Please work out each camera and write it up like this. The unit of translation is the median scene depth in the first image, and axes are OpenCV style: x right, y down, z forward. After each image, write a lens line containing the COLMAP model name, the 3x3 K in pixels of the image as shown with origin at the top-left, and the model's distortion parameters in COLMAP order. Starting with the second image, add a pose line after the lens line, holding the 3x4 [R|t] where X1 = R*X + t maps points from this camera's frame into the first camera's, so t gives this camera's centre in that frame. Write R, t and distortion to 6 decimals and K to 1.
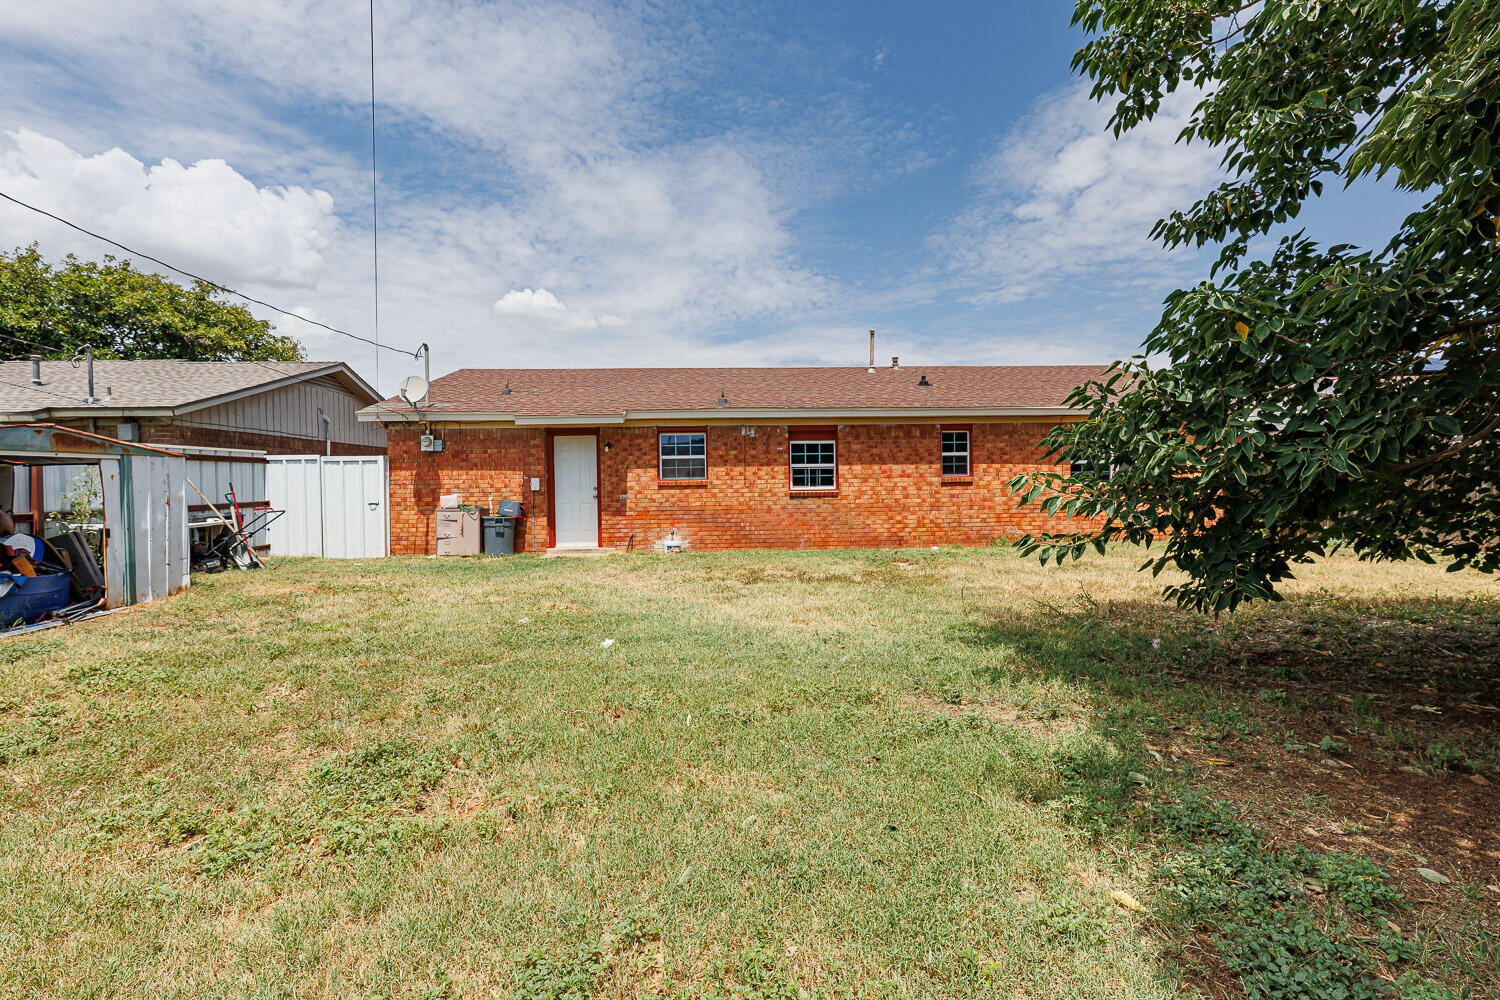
lens RADIAL K [[679.1, 0, 747.8], [0, 679.1, 495.0], [0, 0, 1]] dist [-0.003293, 0.000561]
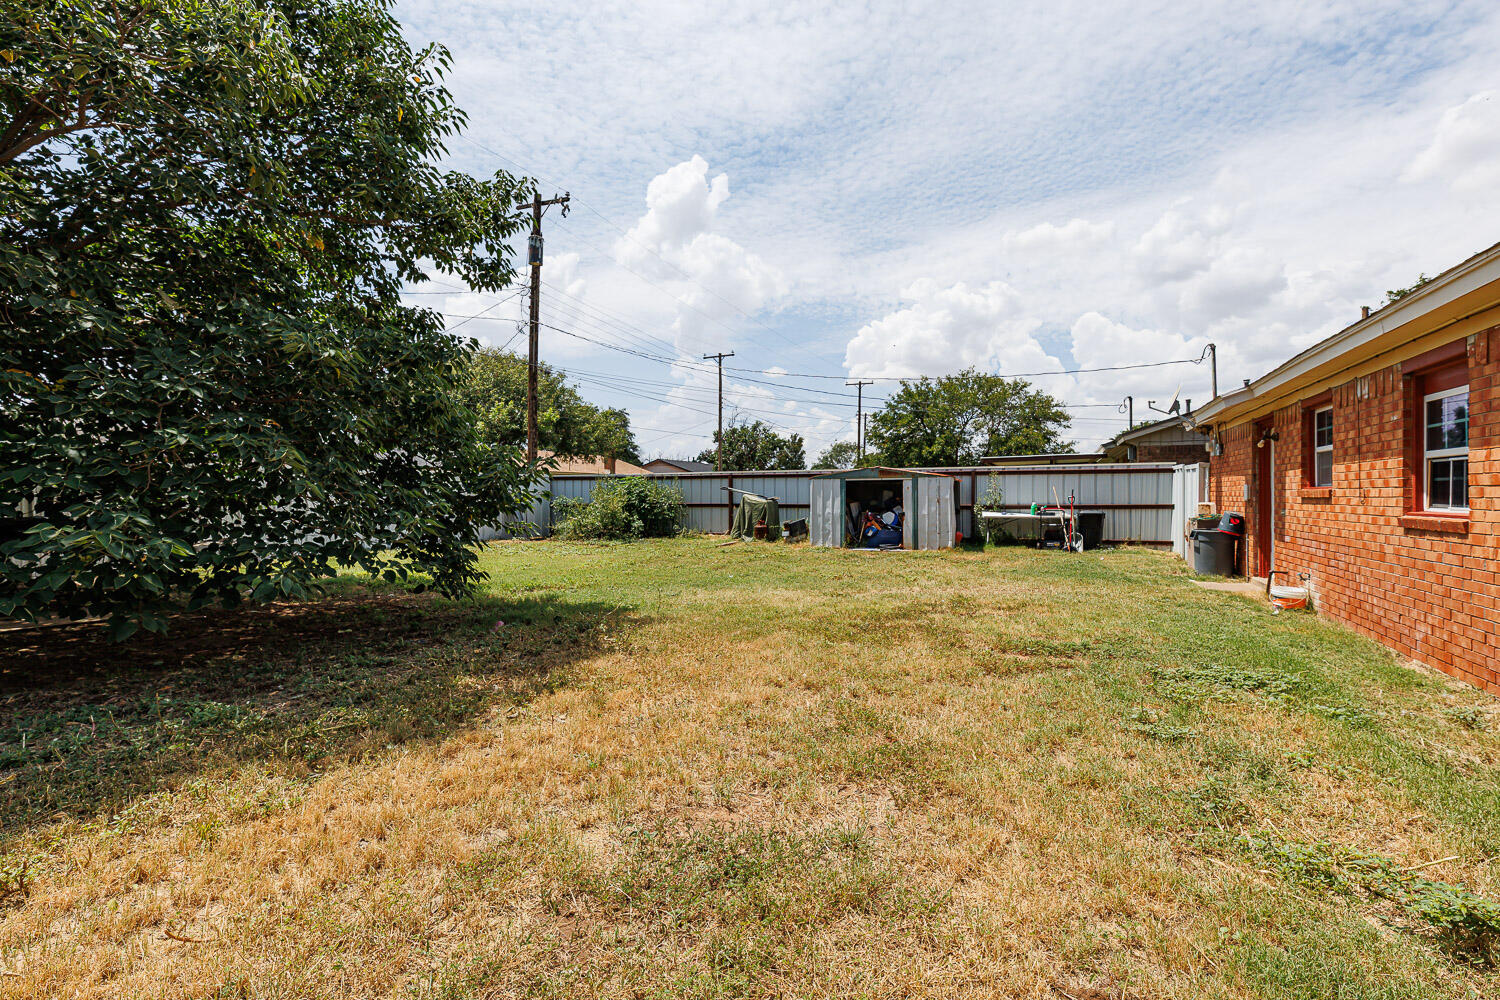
lens RADIAL K [[679.1, 0, 745.0], [0, 679.1, 494.6], [0, 0, 1]] dist [-0.003293, 0.000561]
pose [[-0.483114, 0.013153, -0.875459, 0.673260], [-0.007993, 0.999779, 0.019432, -0.025148], [0.875521, 0.016386, -0.482902, 0.893202]]
